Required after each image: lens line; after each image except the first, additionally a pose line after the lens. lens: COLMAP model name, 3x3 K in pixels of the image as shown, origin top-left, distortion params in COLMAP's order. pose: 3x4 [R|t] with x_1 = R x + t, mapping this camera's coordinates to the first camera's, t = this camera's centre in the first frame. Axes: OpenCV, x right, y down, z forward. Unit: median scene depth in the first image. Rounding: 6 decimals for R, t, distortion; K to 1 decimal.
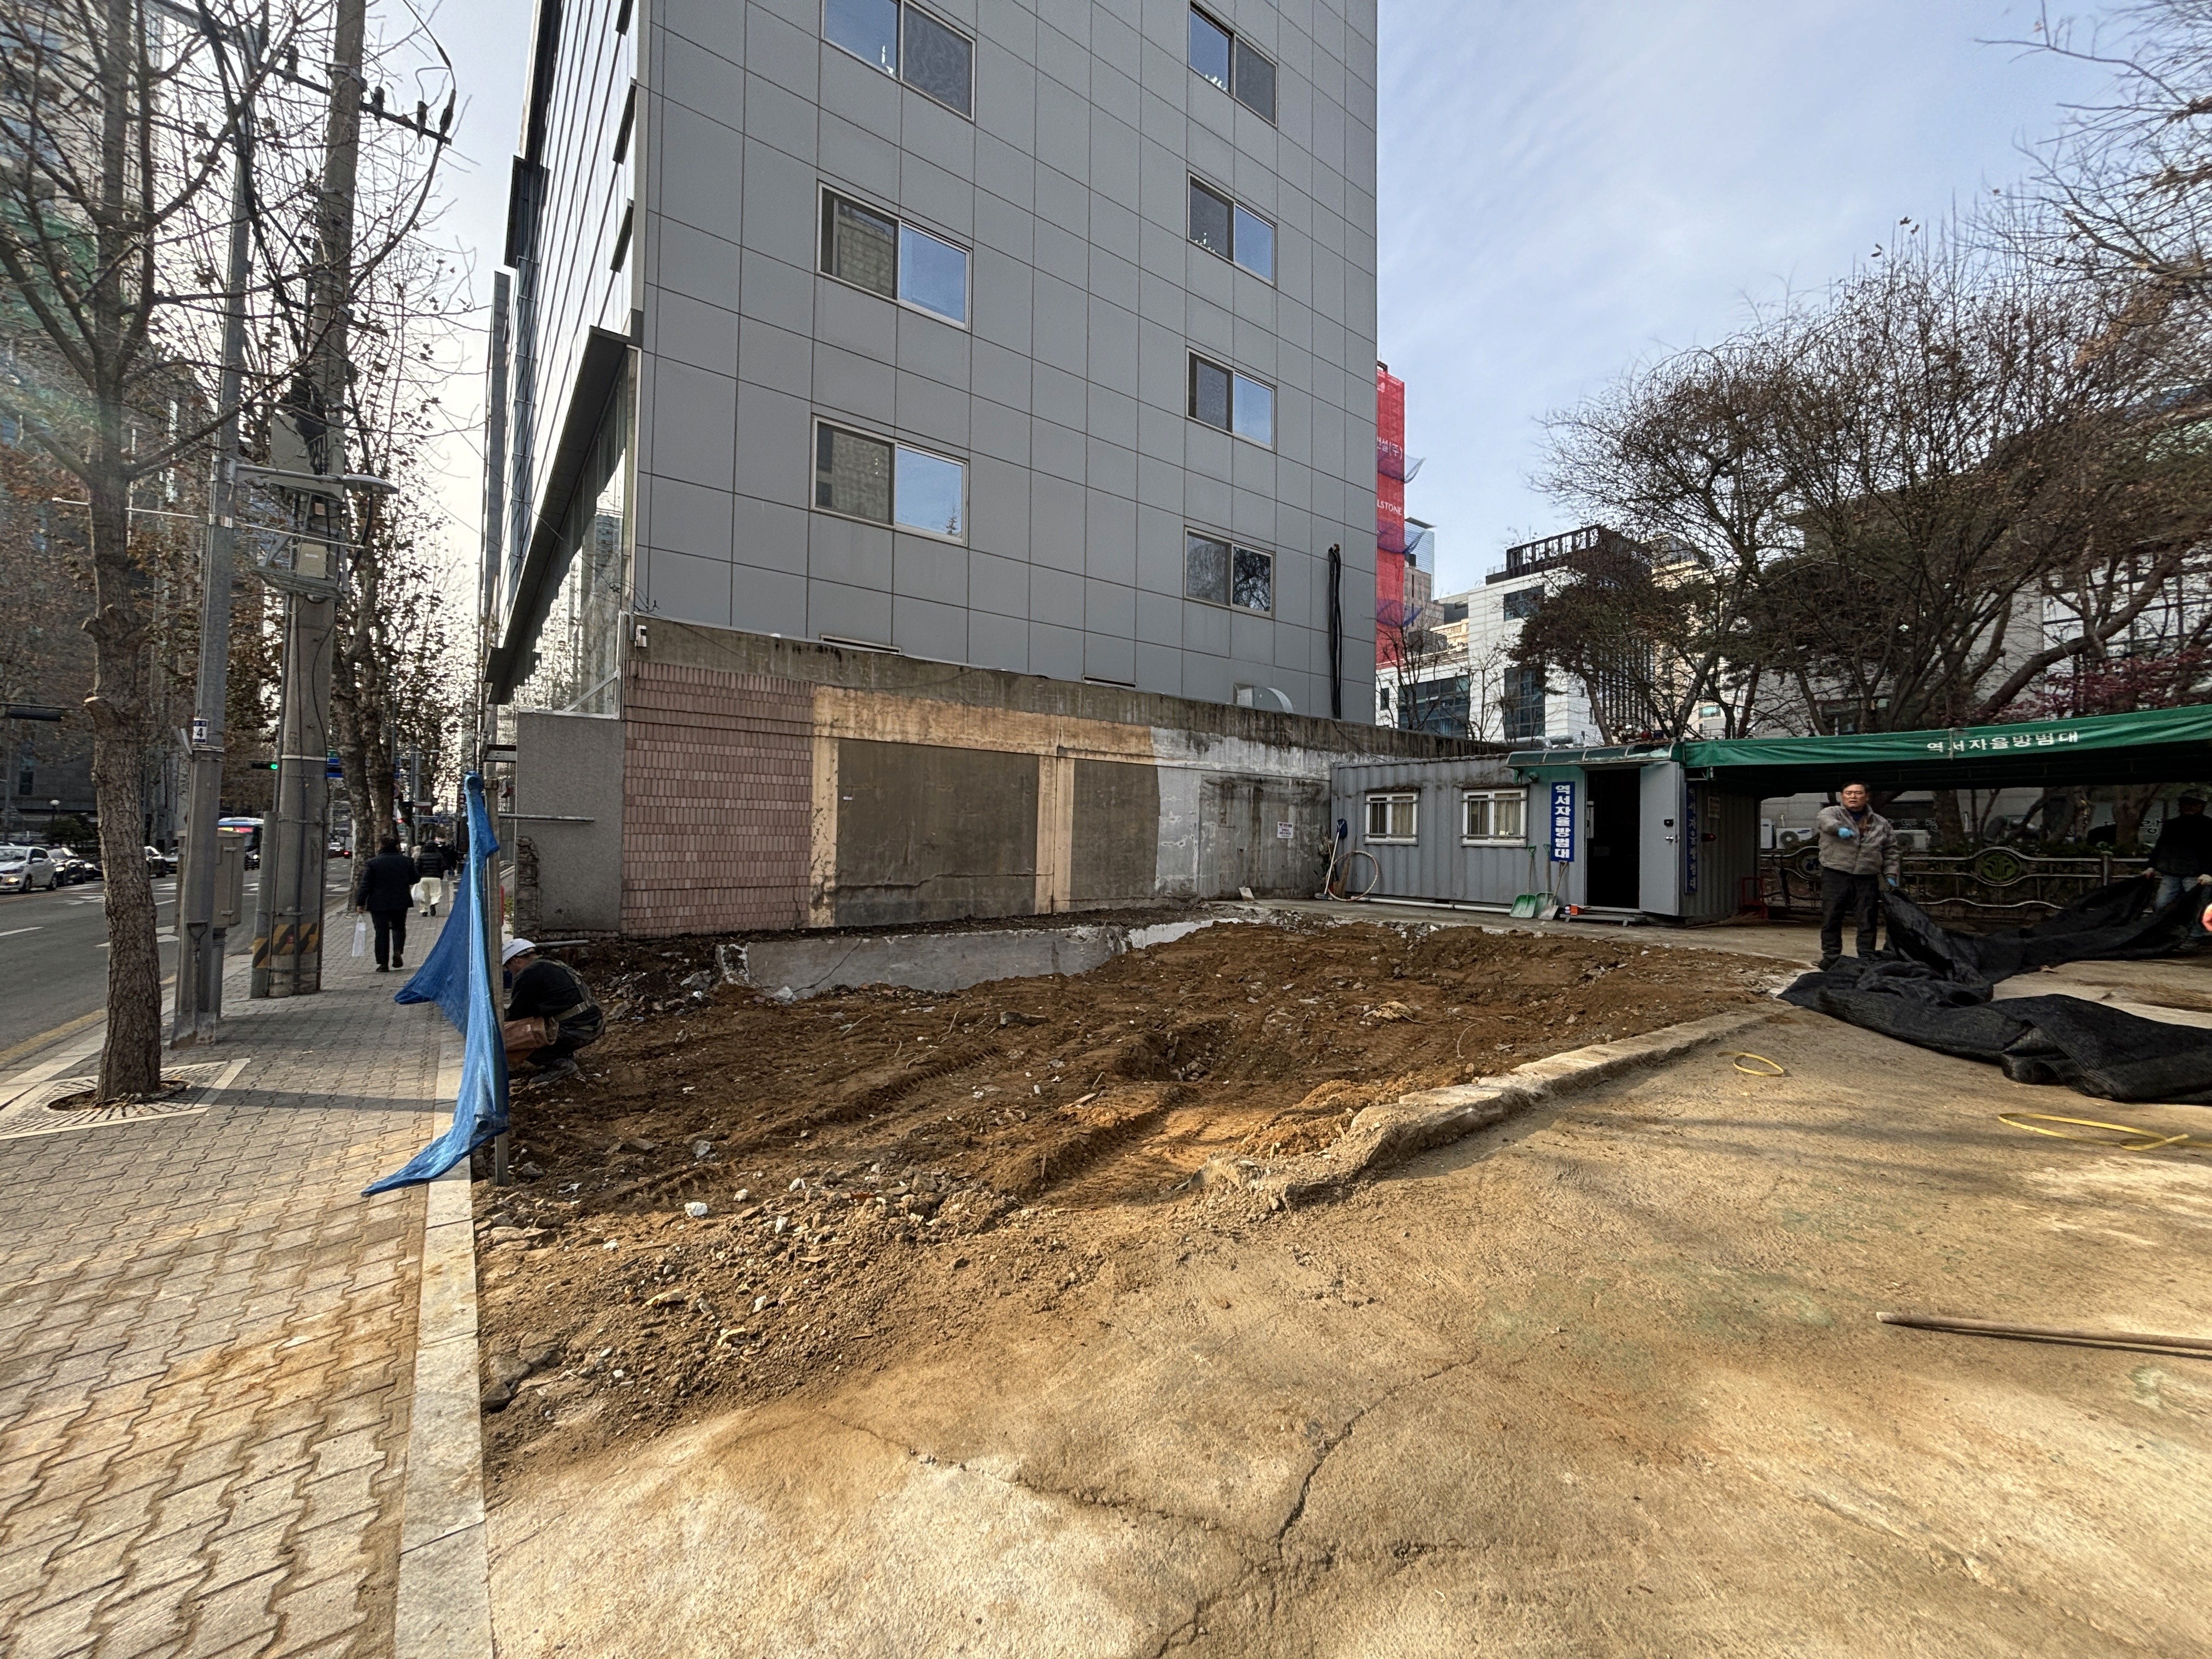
lens RADIAL K [[885.5, 0, 1109.5], [0, 885.5, 821.1], [0, 0, 1]] dist [0.002119, -0.001041]
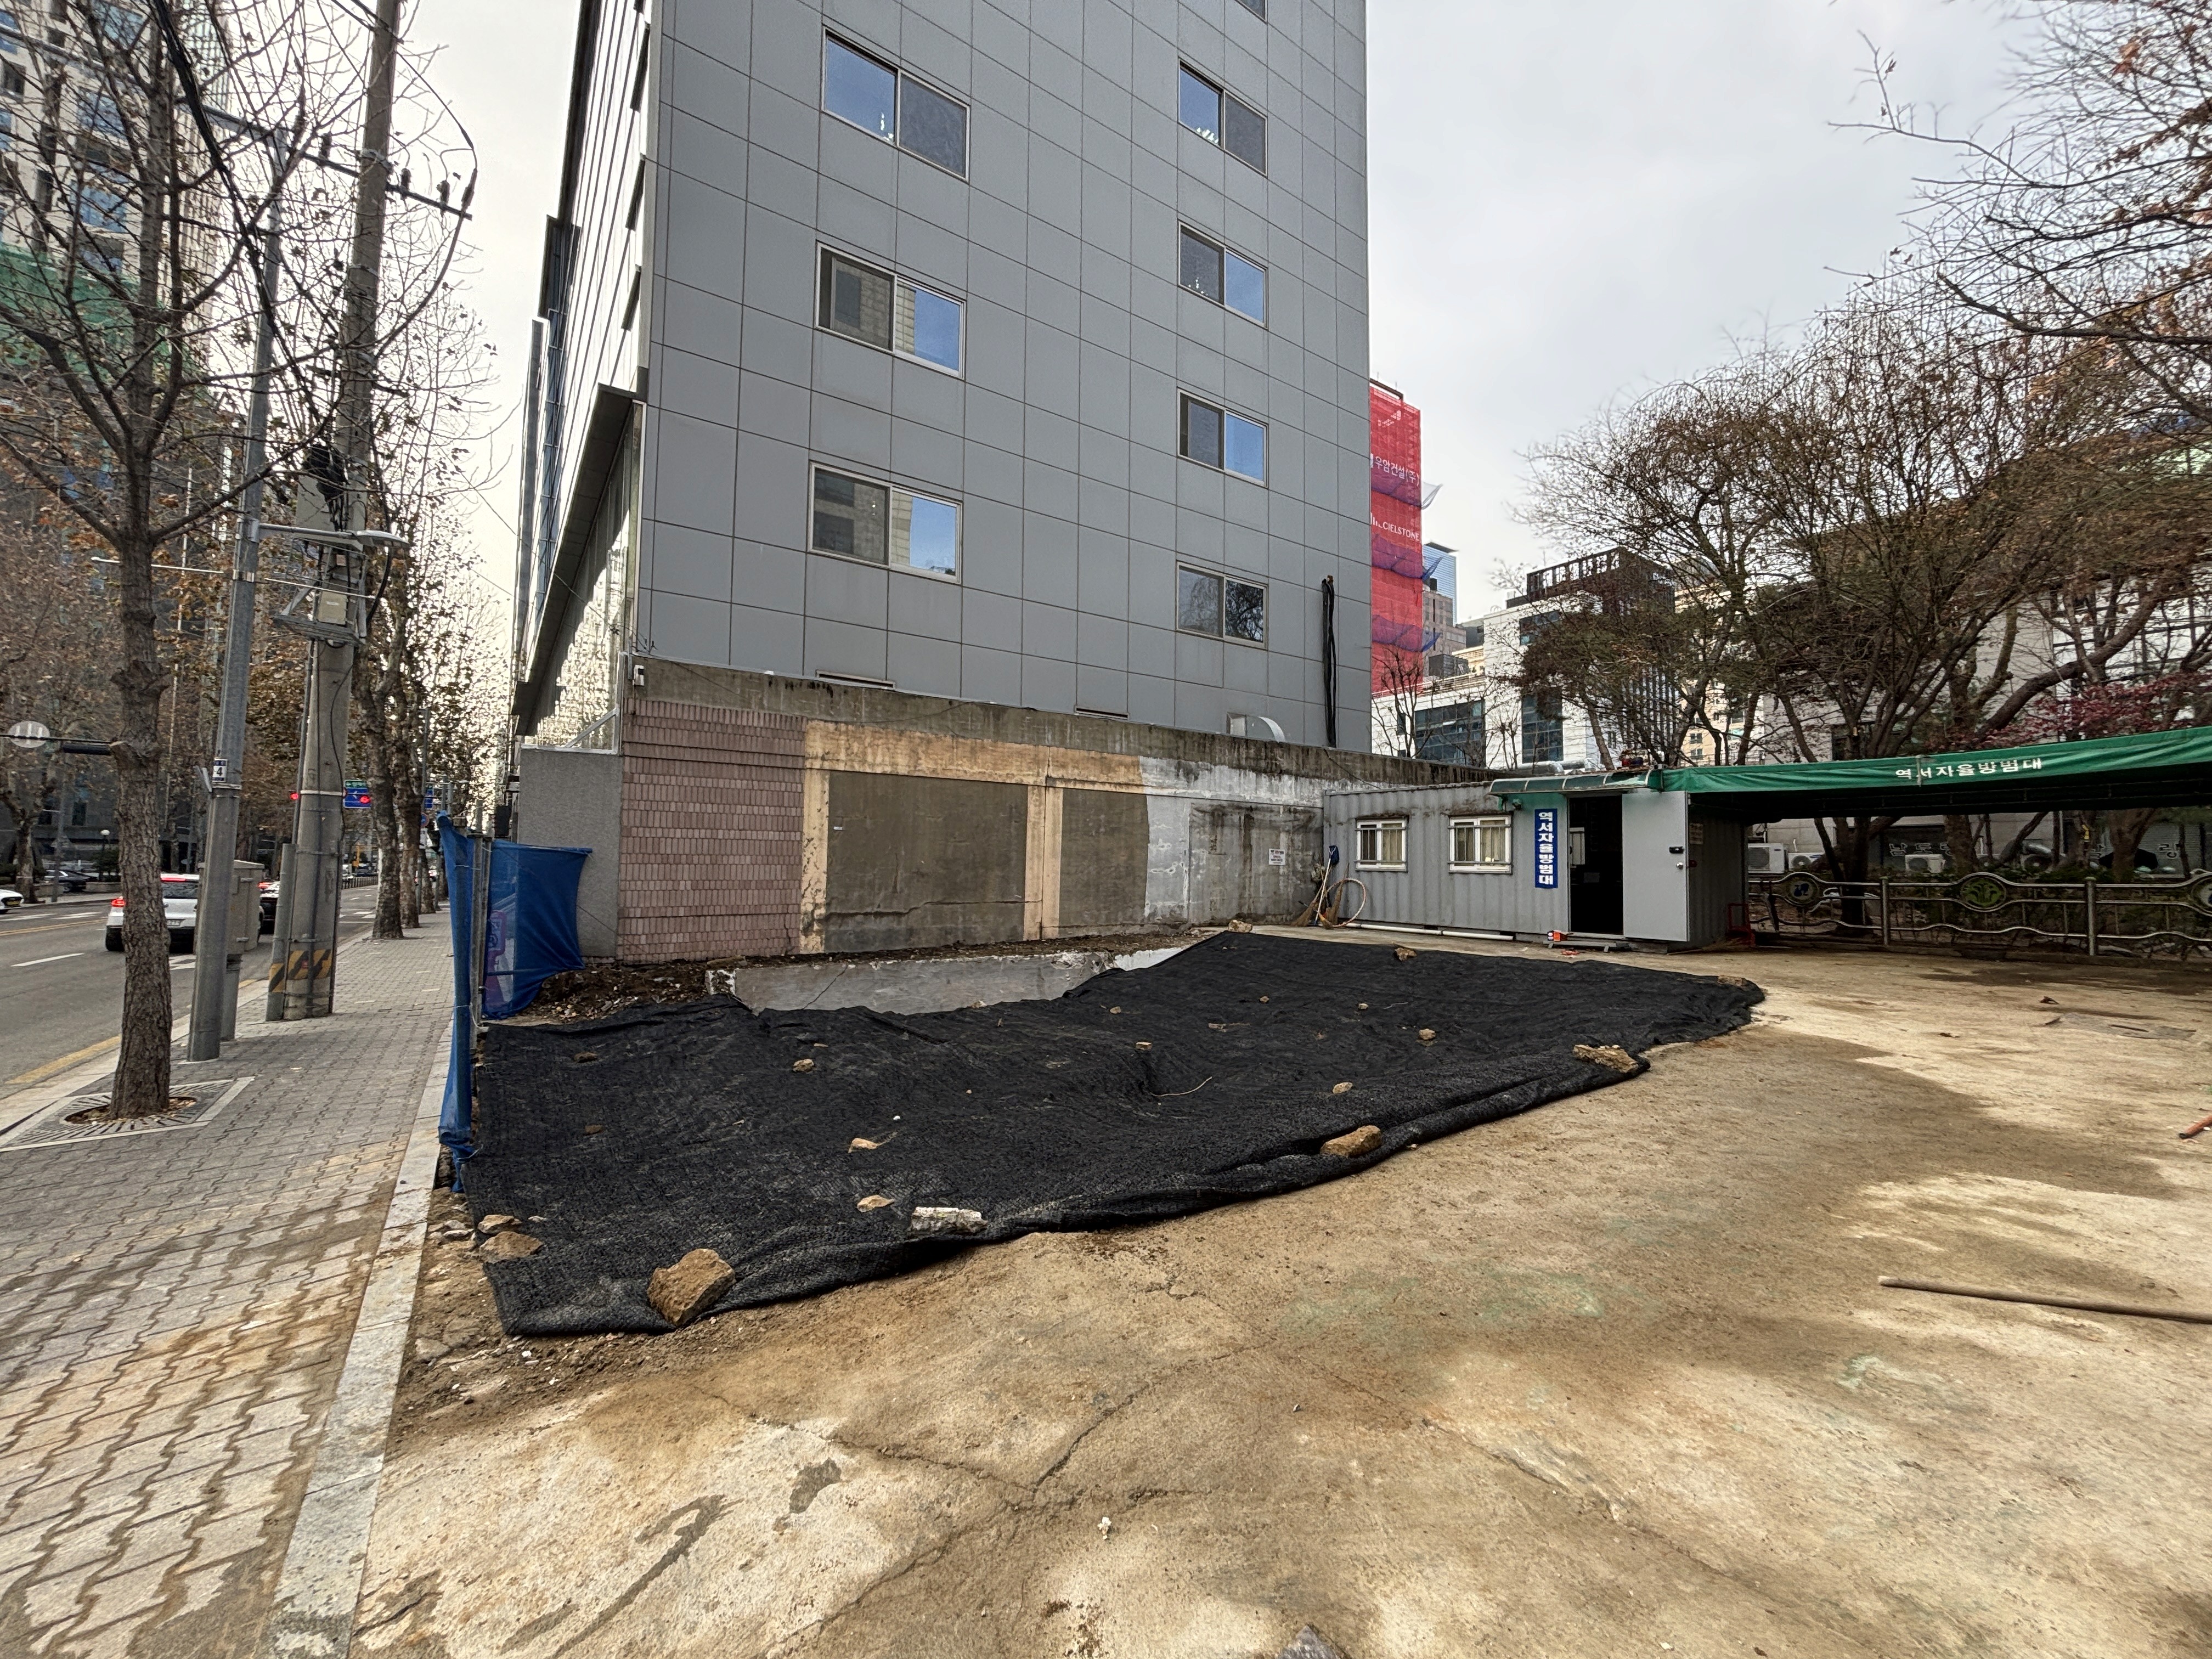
lens RADIAL K [[885.5, 0, 1109.5], [0, 885.5, 821.1], [0, 0, 1]] dist [0.002119, -0.001041]
pose [[0.999659, -0.003854, -0.025817, 0.040593], [0.003111, 0.999582, -0.028732, -0.002794], [0.025917, 0.028642, 0.999254, -0.022474]]
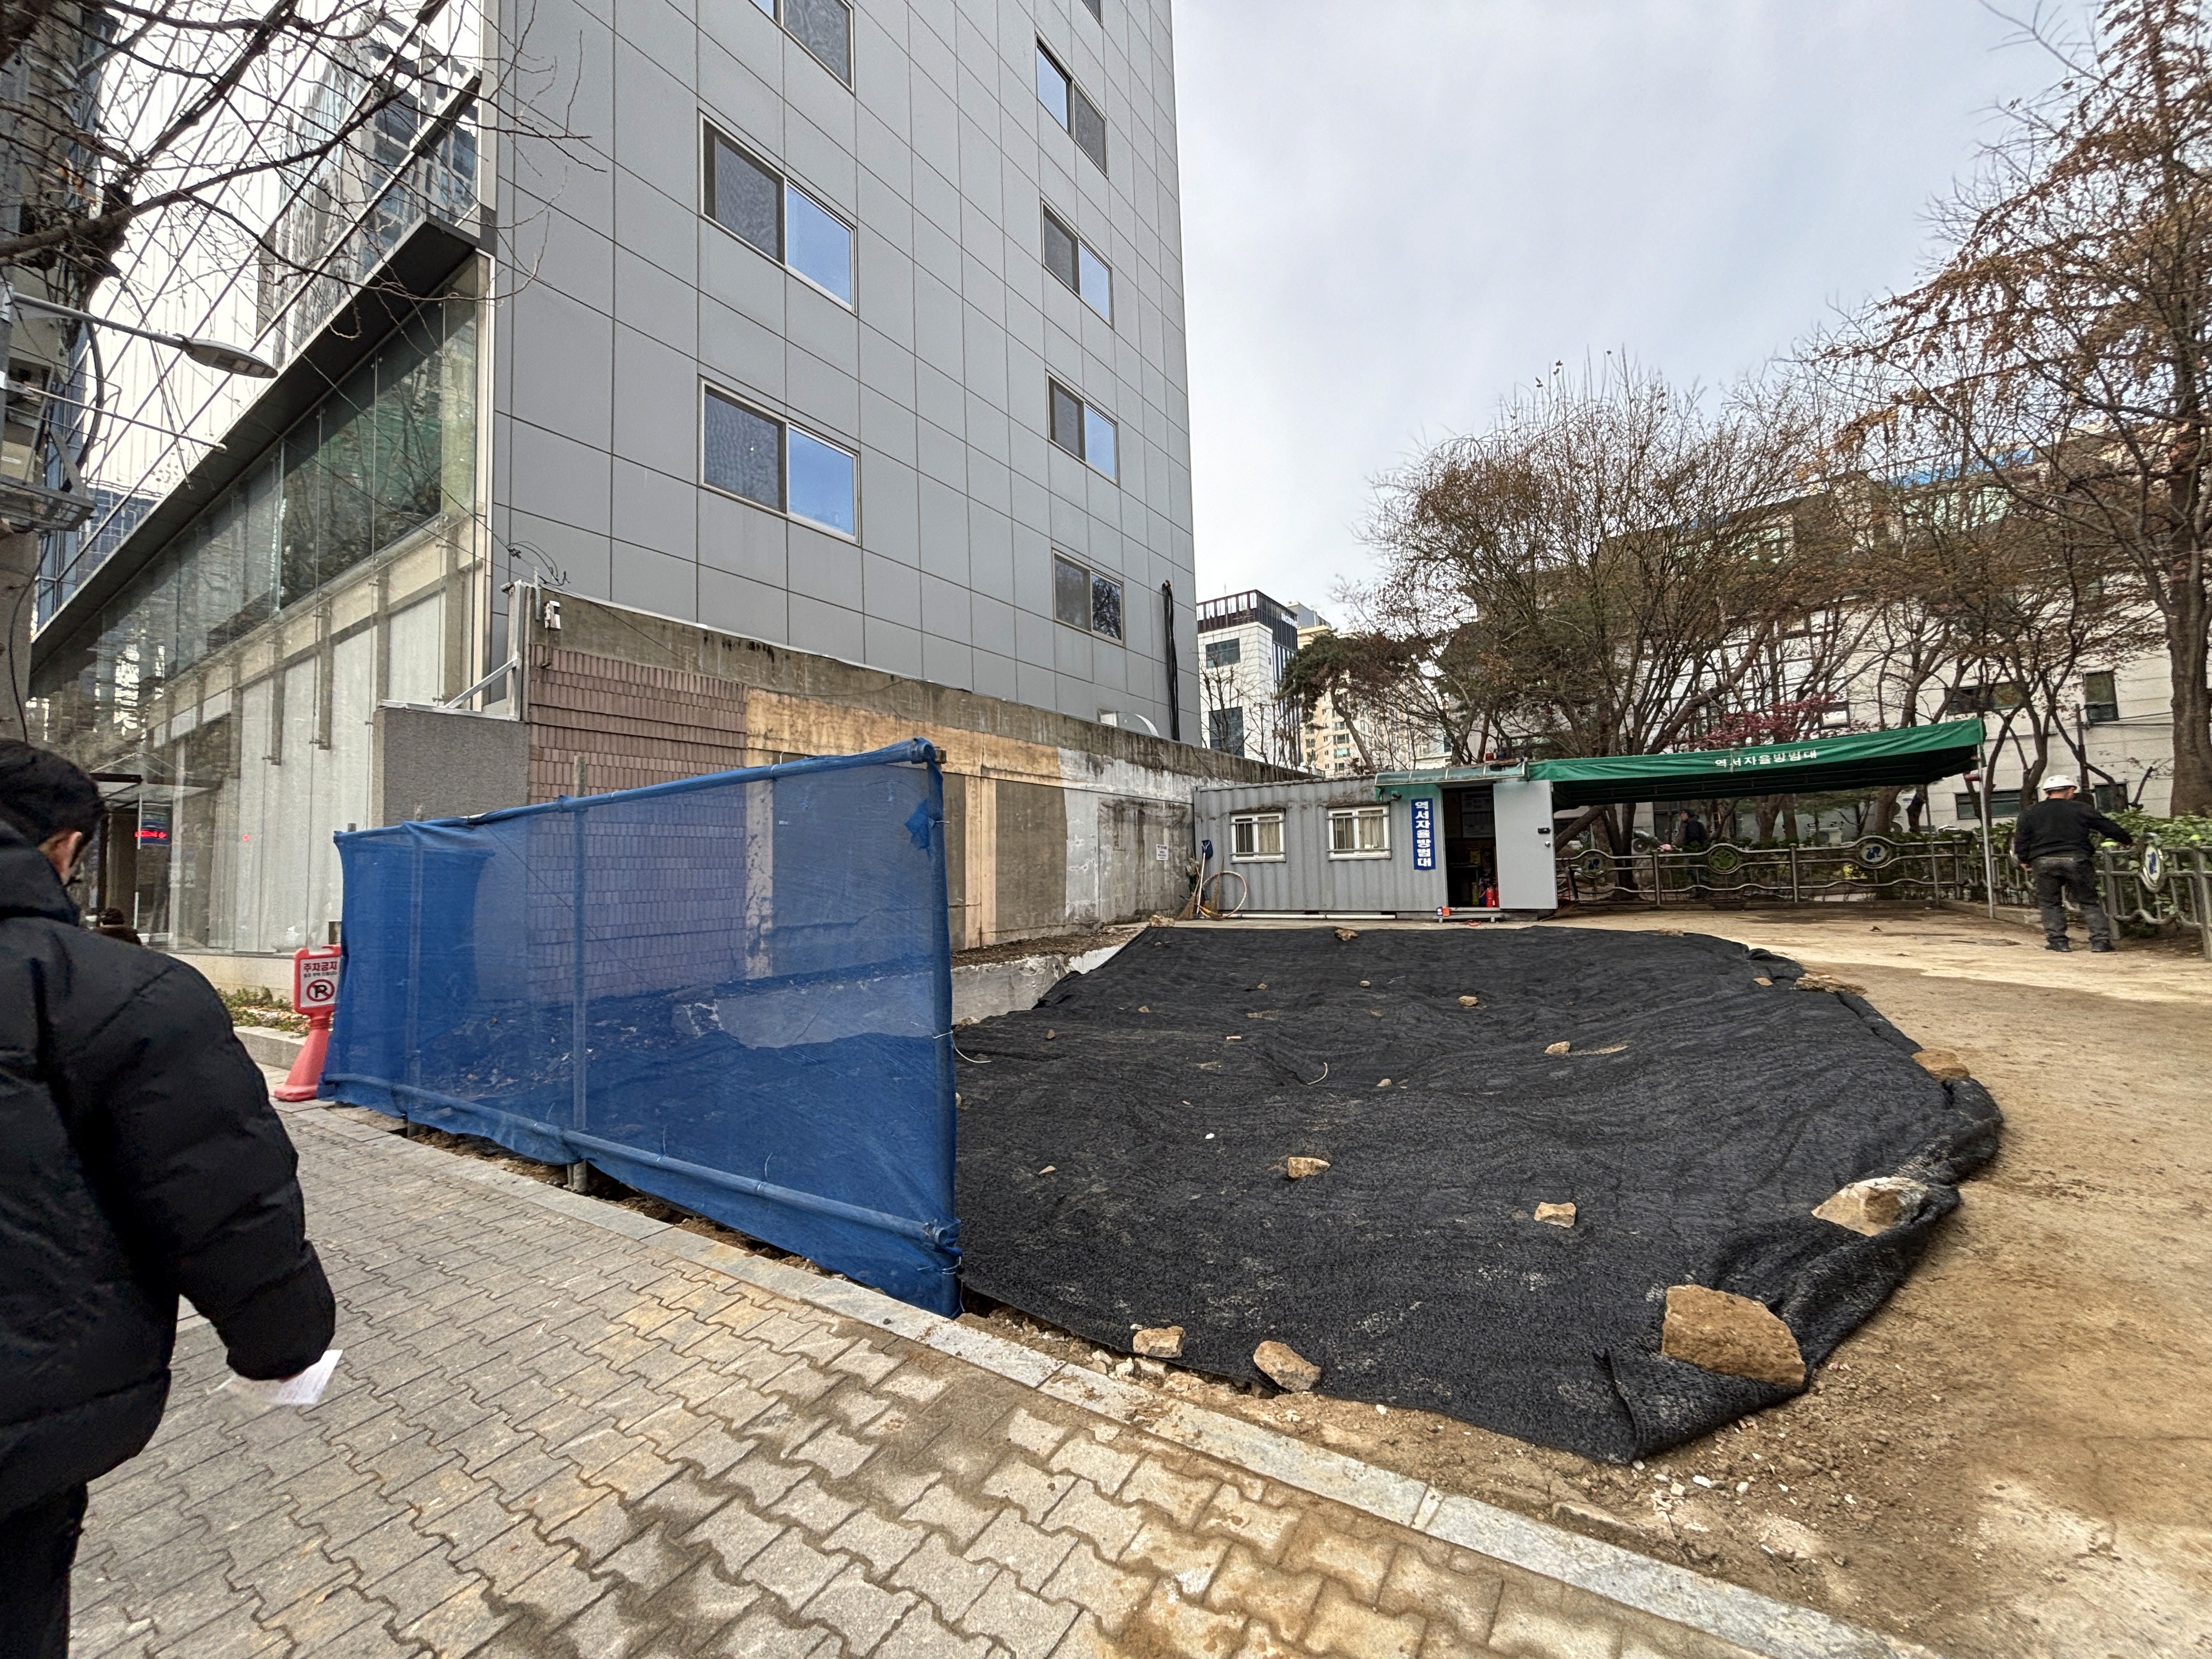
lens RADIAL K [[885.5, 0, 1109.5], [0, 885.5, 821.1], [0, 0, 1]] dist [0.002119, -0.001041]
pose [[0.939405, -0.019521, 0.342254, -0.246368], [0.034598, 0.998679, -0.038000, 0.013200], [-0.341060, 0.047539, 0.938839, 0.082575]]
